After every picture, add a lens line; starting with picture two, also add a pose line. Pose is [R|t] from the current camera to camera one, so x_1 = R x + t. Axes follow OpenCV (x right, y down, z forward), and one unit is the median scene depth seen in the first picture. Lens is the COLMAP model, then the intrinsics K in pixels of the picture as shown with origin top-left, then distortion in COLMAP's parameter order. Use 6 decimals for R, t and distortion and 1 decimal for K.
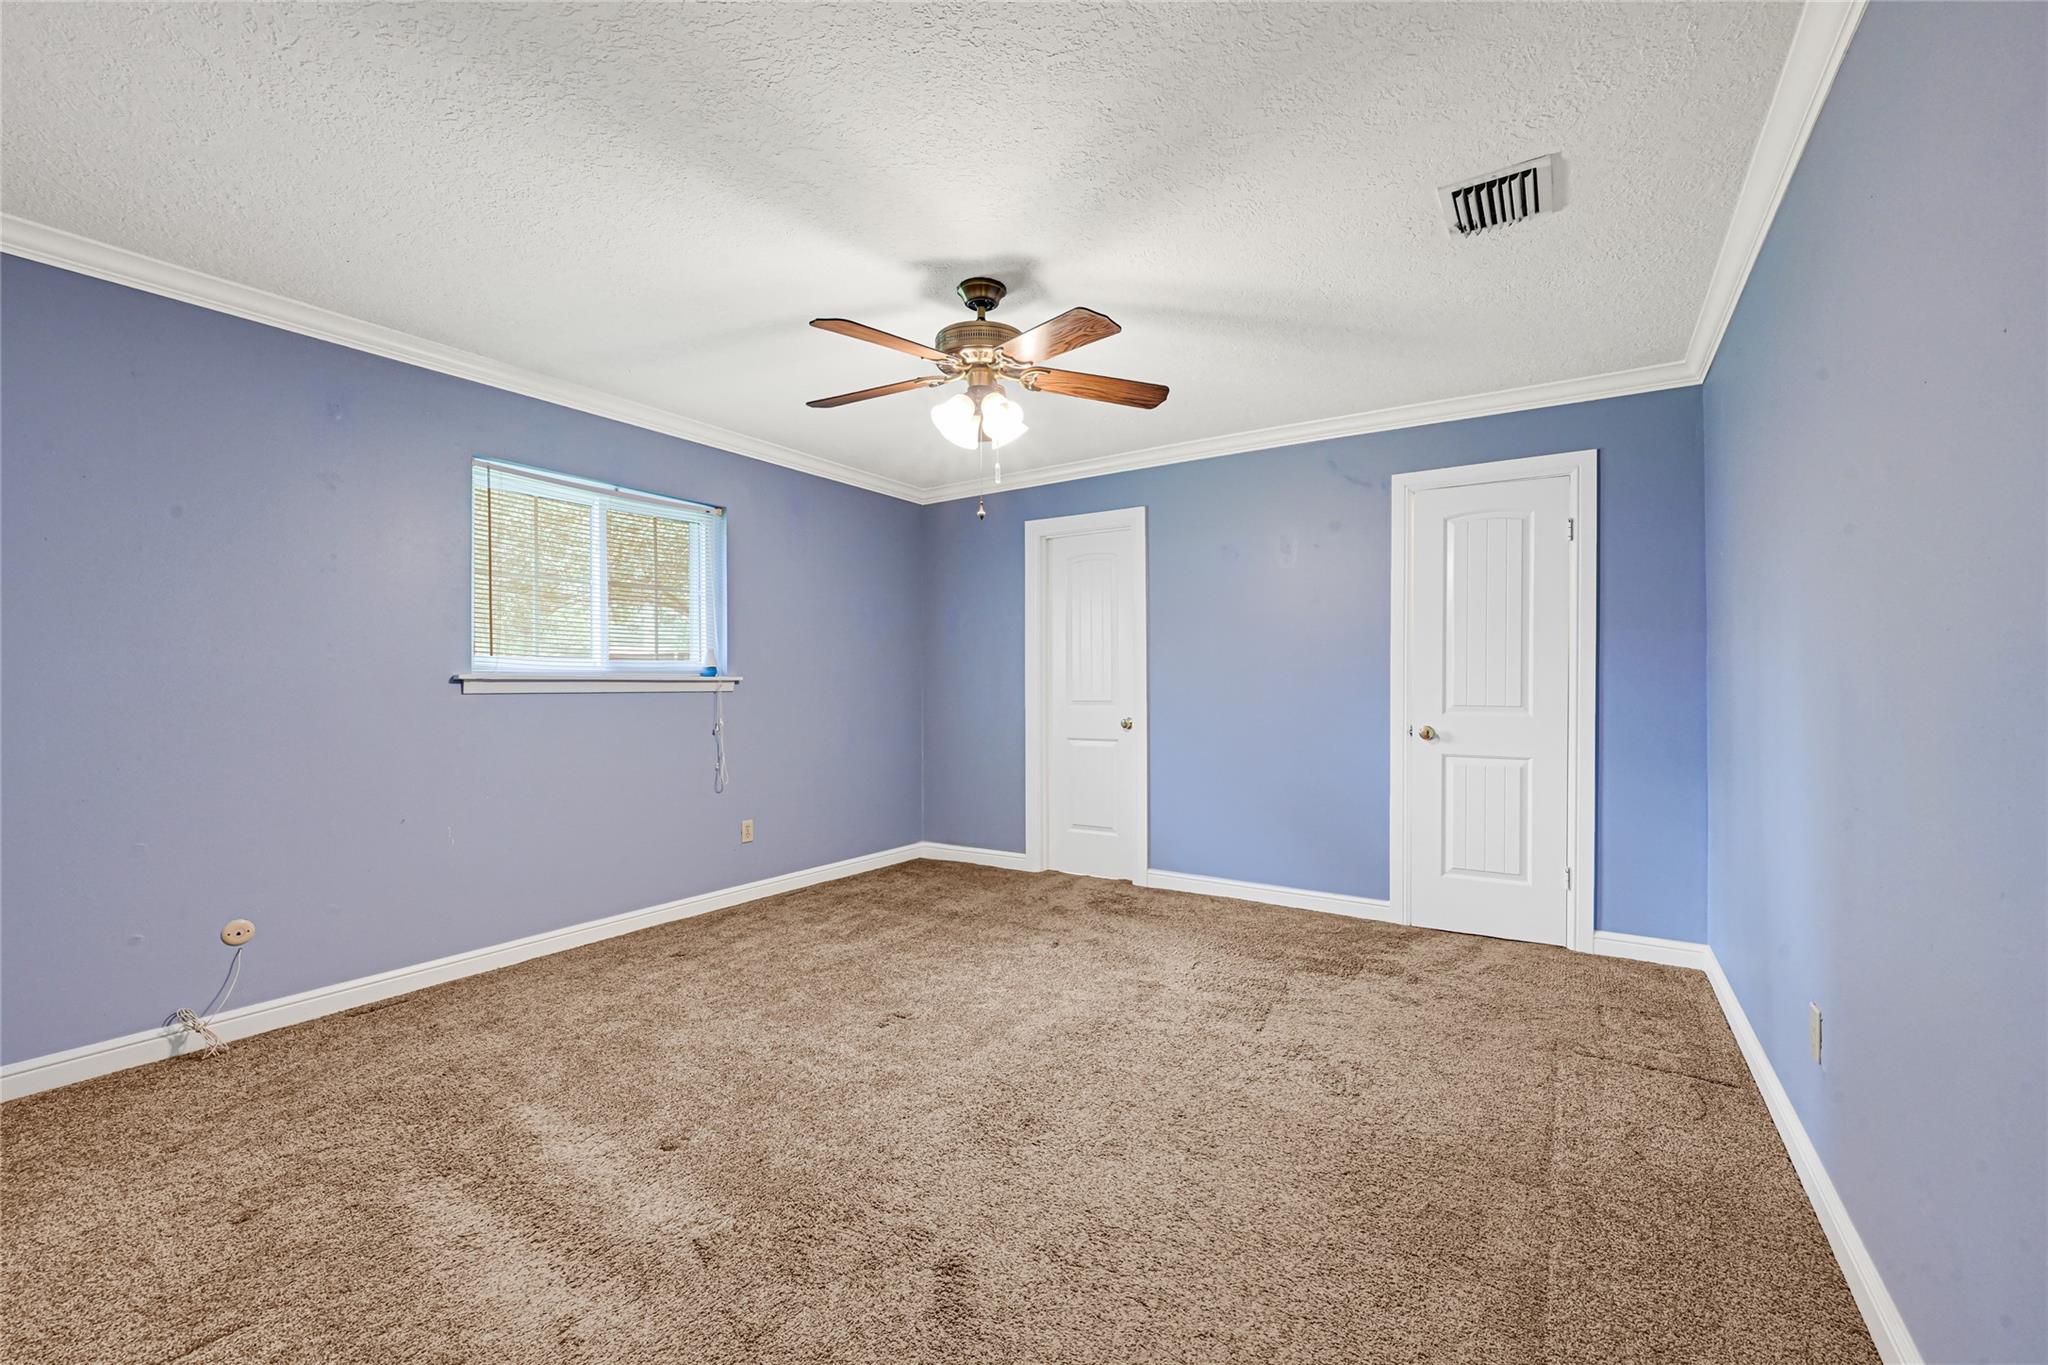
lens RADIAL K [[831.8, 0, 1074.8], [0, 831.8, 680.9], [0, 0, 1]] dist [-0.000566, -0.000025]
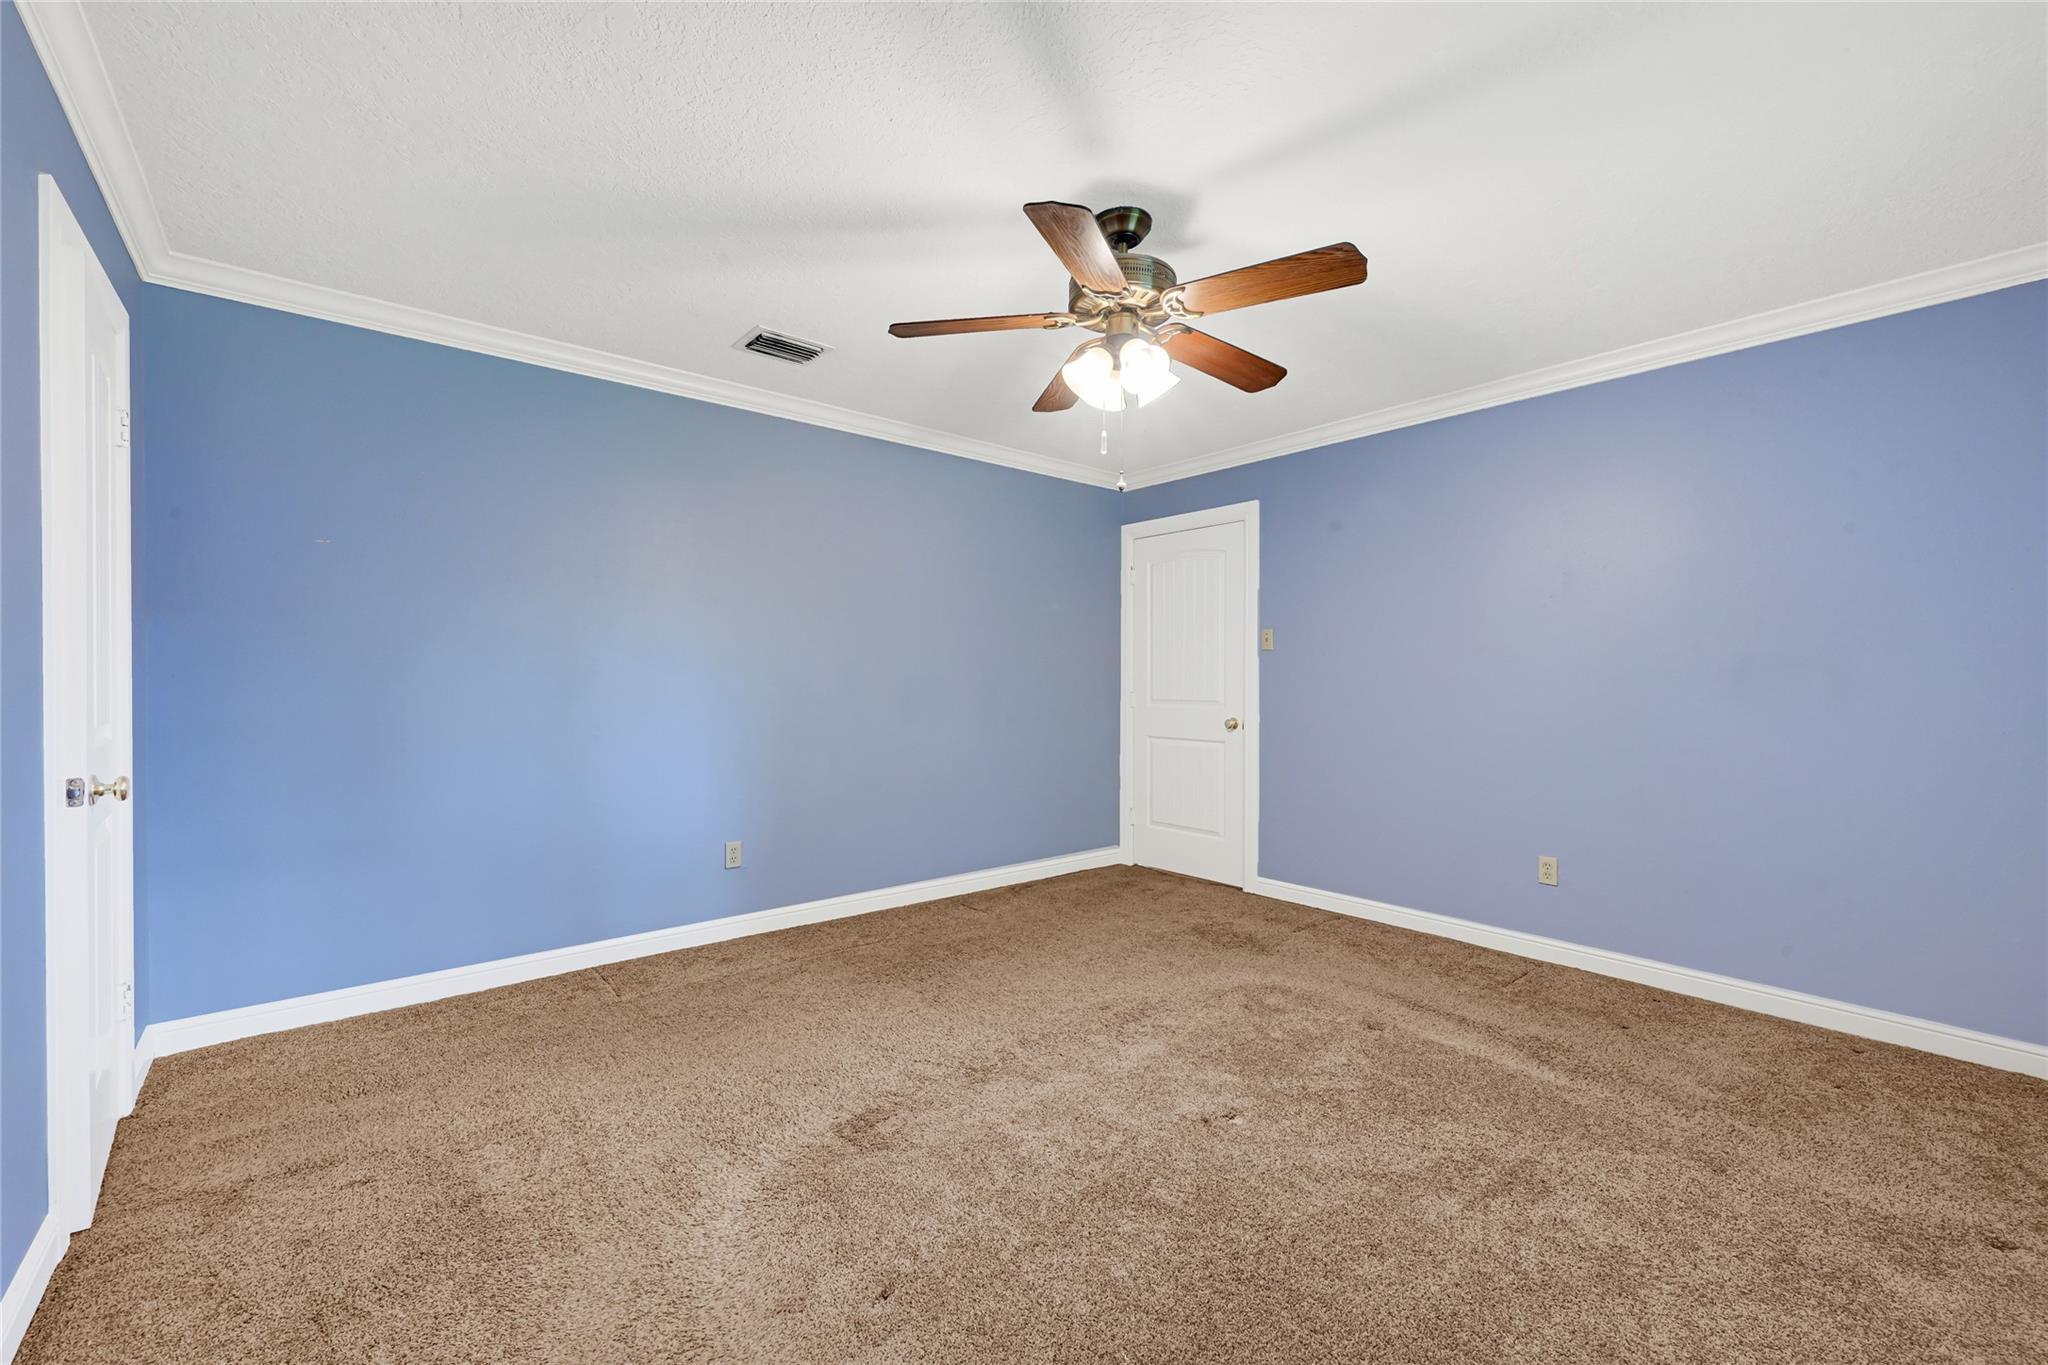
lens RADIAL K [[831.8, 0, 1074.8], [0, 831.8, 680.9], [0, 0, 1]] dist [-0.000566, -0.000025]
pose [[0.956025, 0.002613, -0.293275, 0.097212], [-0.000897, 0.999982, 0.005983, -0.000215], [0.293285, -0.005457, 0.956009, 0.159617]]
